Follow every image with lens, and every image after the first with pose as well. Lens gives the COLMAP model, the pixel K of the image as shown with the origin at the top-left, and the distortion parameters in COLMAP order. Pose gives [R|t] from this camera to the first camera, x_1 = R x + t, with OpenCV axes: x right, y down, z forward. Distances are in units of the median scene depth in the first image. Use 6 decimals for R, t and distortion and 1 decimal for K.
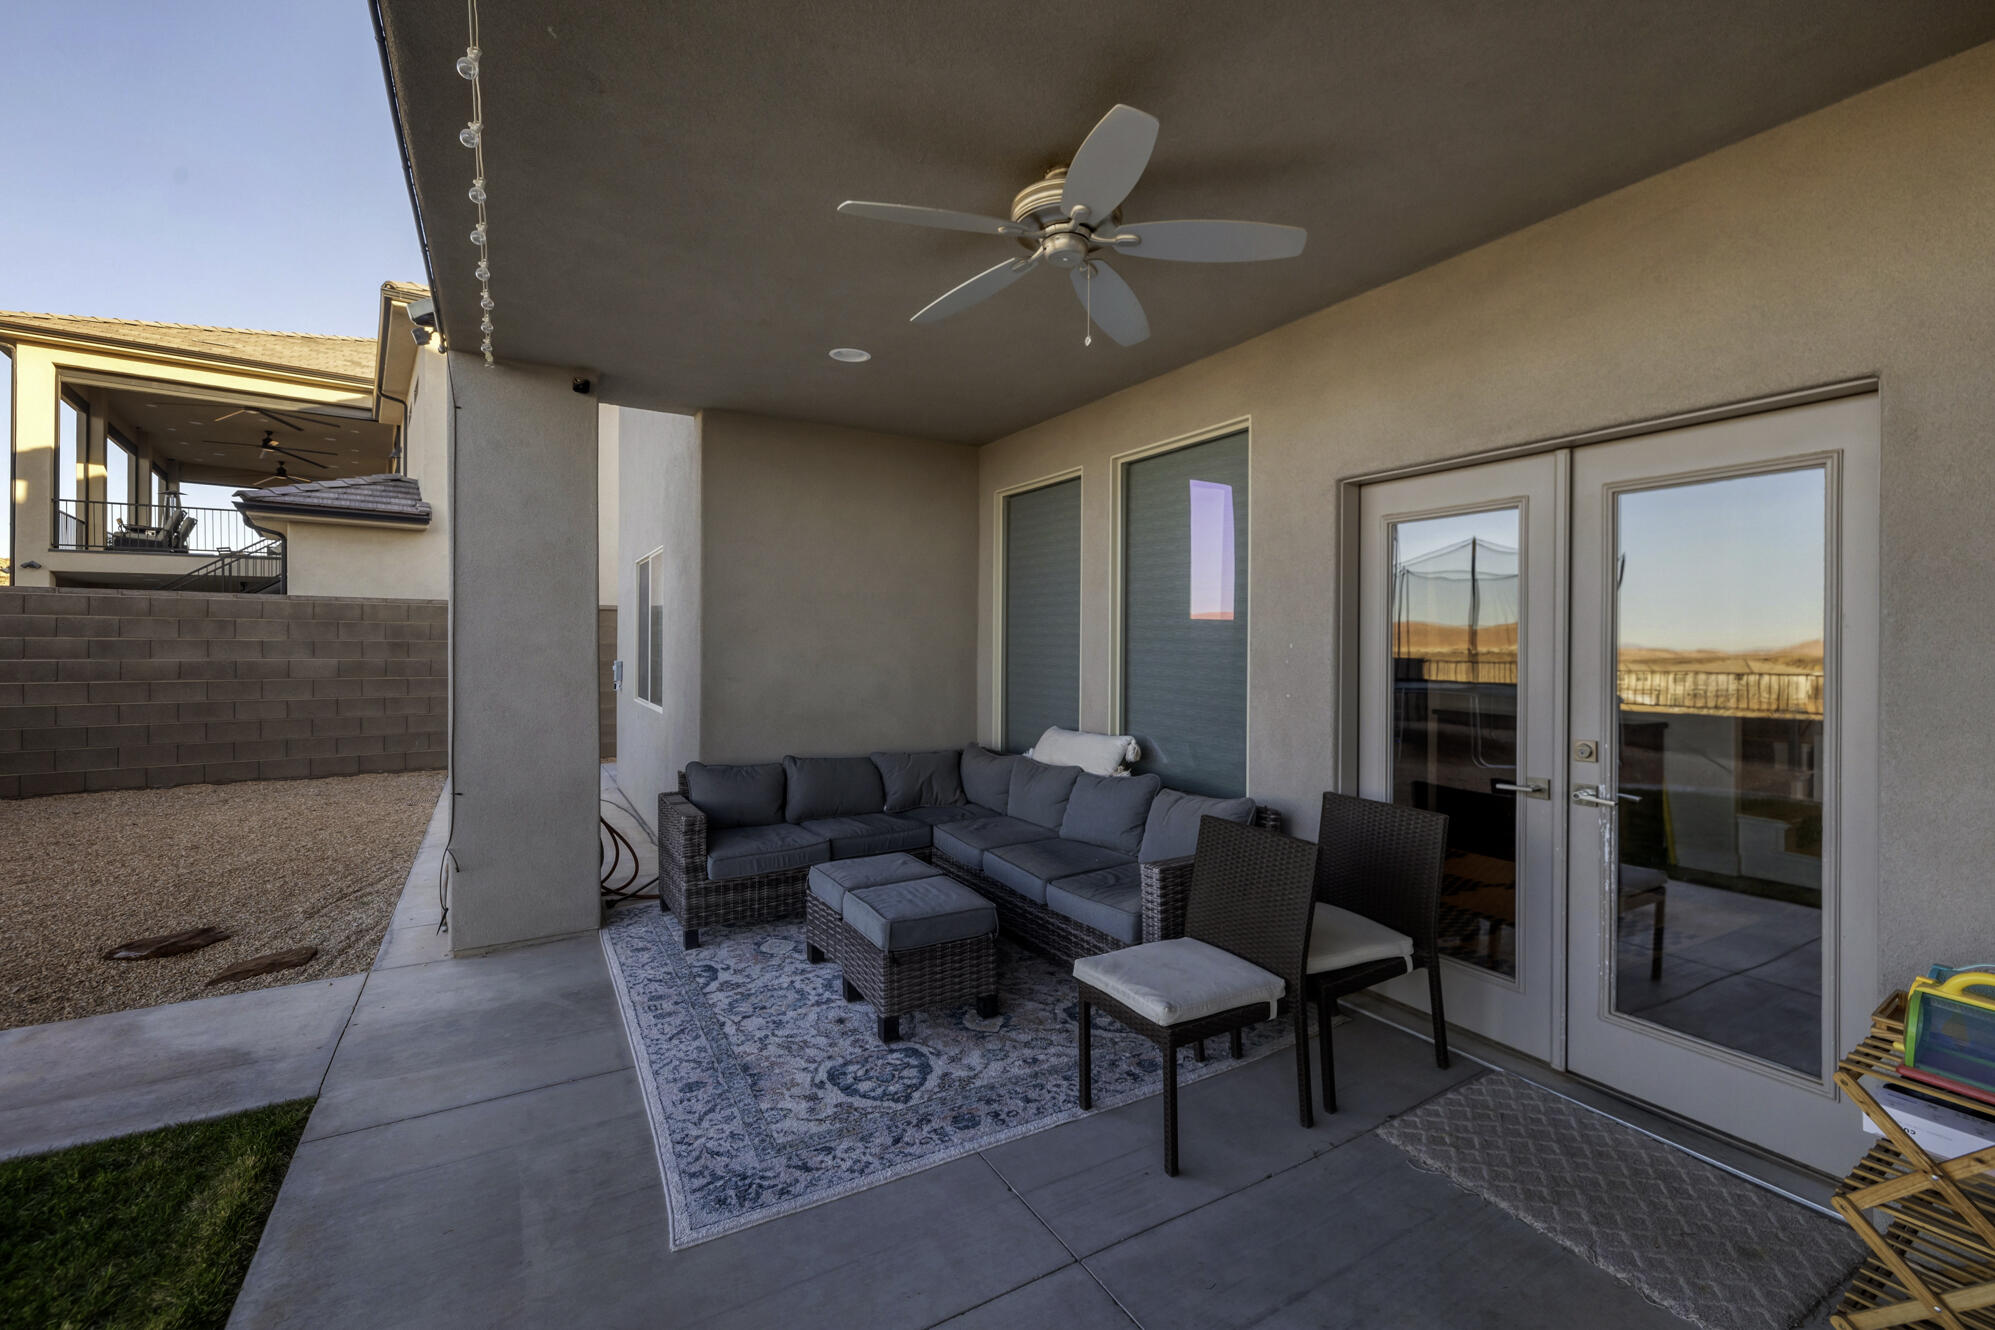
lens RADIAL K [[849.5, 0, 1000.2], [0, 849.5, 649.5], [0, 0, 1]] dist [0.002213, -0.000360]
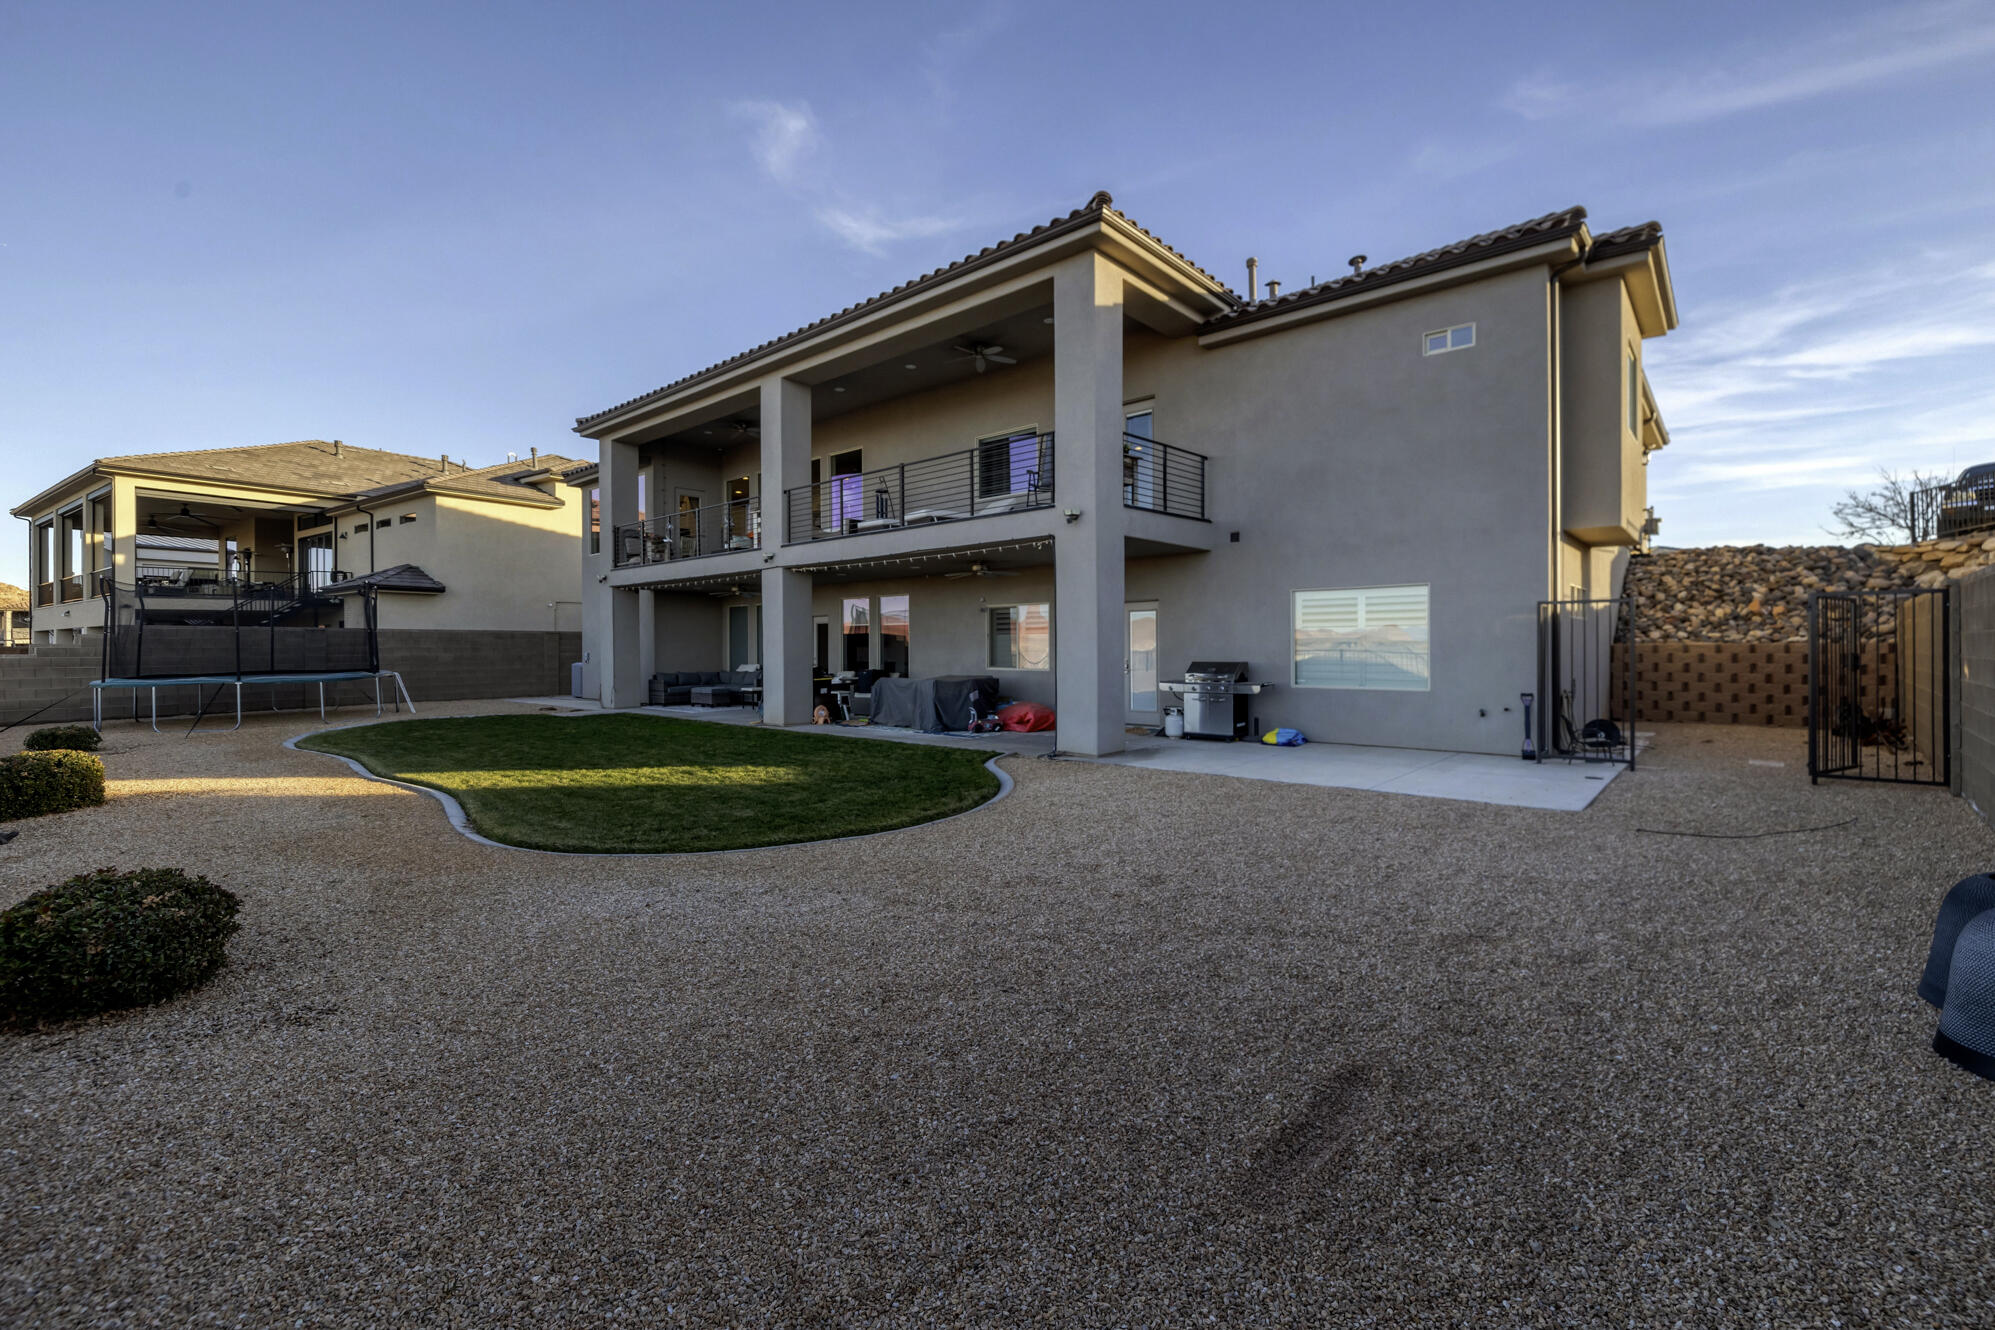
lens RADIAL K [[849.5, 0, 1008.6], [0, 849.5, 646.8], [0, 0, 1]] dist [0.002213, -0.000360]
pose [[0.946284, -0.009529, 0.323196, -0.047436], [0.012229, 0.999905, -0.006324, 0.041282], [-0.323105, 0.009937, 0.946311, -3.141506]]
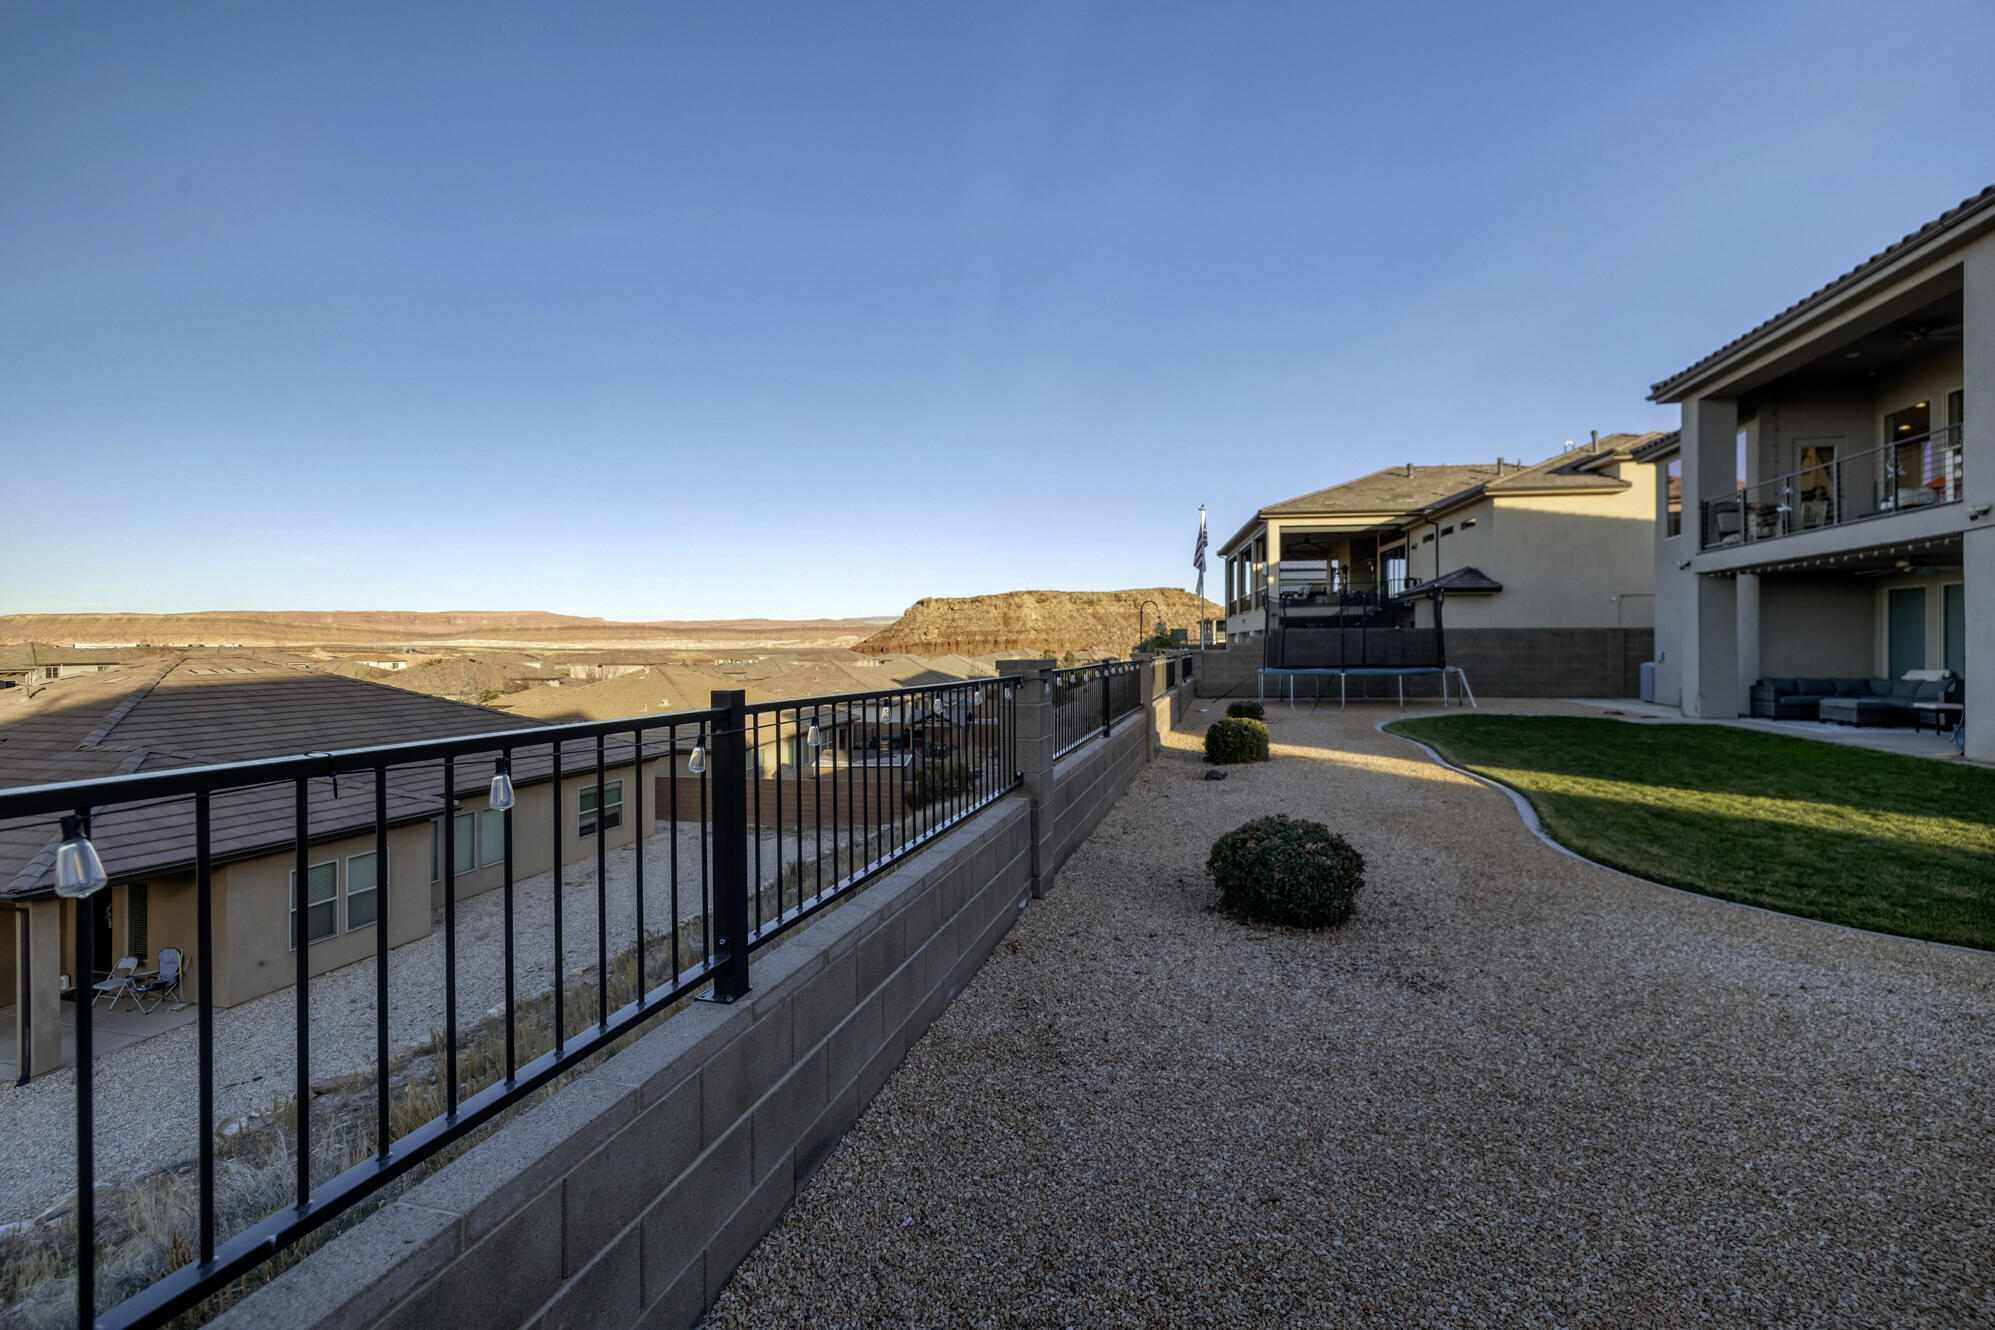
lens RADIAL K [[849.5, 0, 999.9], [0, 849.5, 650.8], [0, 0, 1]] dist [0.002213, -0.000360]
pose [[0.708719, -0.004399, -0.705478, -0.094797], [0.000005, 0.999981, -0.006231, 0.038642], [0.705491, 0.004413, 0.708705, -3.103189]]
